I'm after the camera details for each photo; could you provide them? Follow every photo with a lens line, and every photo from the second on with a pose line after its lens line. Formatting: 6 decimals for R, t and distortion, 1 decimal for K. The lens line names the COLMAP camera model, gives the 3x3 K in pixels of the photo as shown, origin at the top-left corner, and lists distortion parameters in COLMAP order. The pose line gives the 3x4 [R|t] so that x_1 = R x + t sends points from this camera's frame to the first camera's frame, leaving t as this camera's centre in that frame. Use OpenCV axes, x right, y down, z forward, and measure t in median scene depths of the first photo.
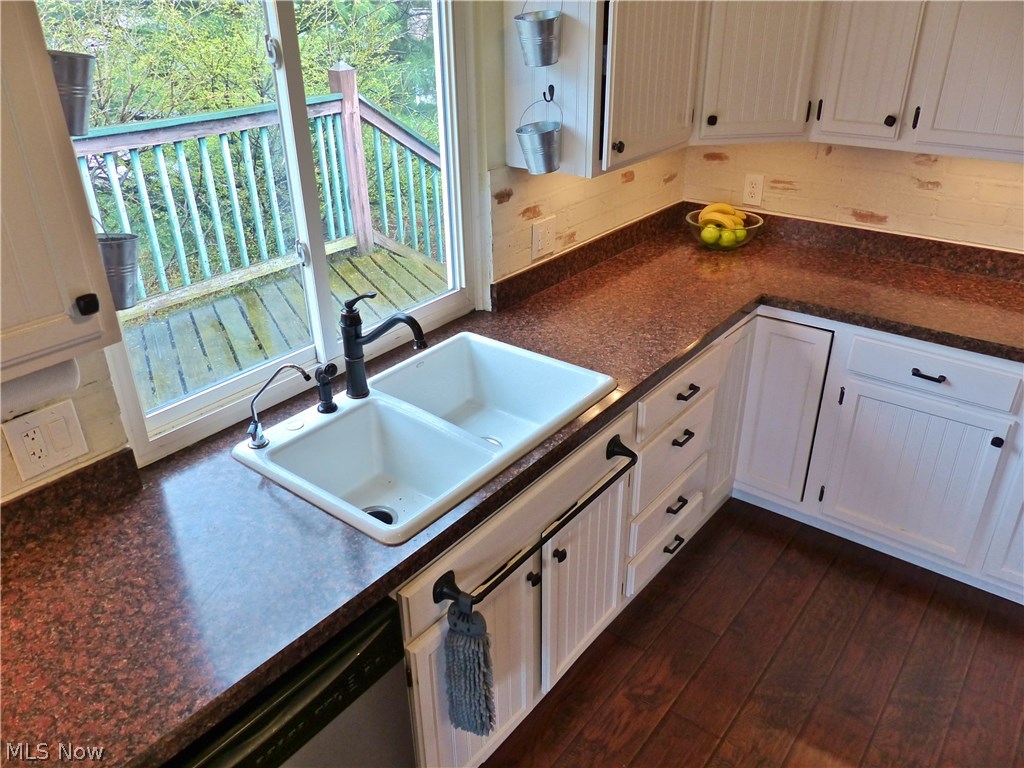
lens RADIAL K [[766.9, 0, 509.6], [0, 766.9, 384.0], [0, 0, 1]] dist [-0.030219, 0.025947]
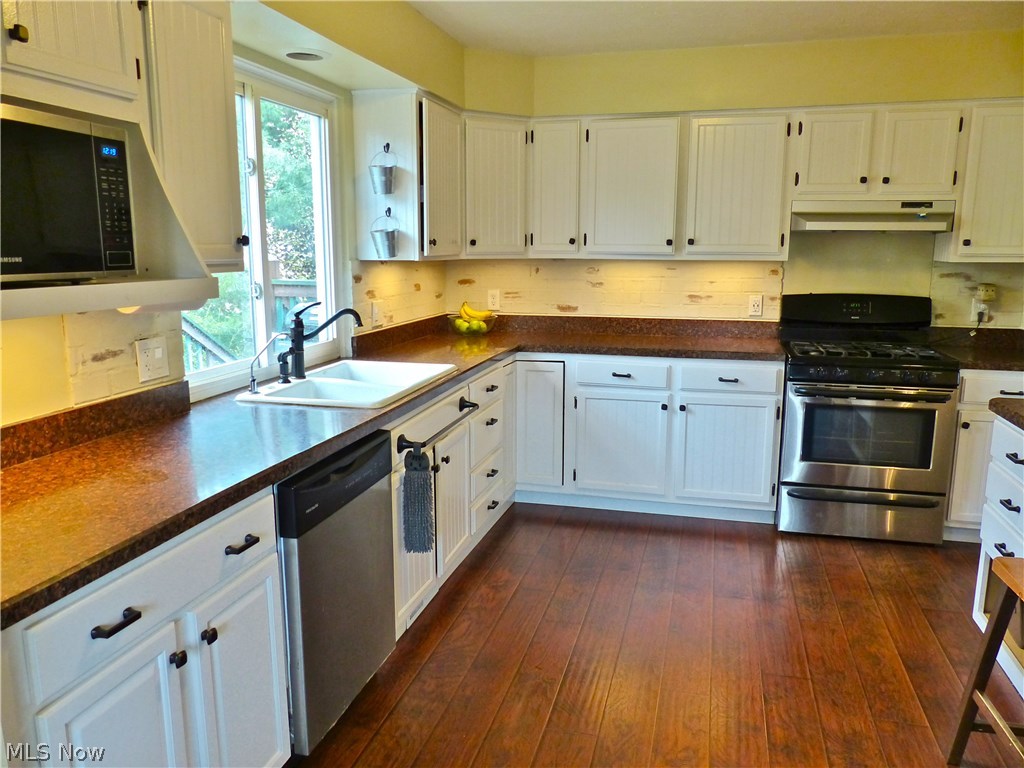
lens RADIAL K [[766.9, 0, 514.6], [0, 766.9, 383.9], [0, 0, 1]] dist [-0.030219, 0.025947]
pose [[0.915900, -0.052705, 0.397930, -0.328503], [0.167957, 0.950708, -0.260661, 0.392634], [-0.364577, 0.305575, 0.879606, -0.384463]]
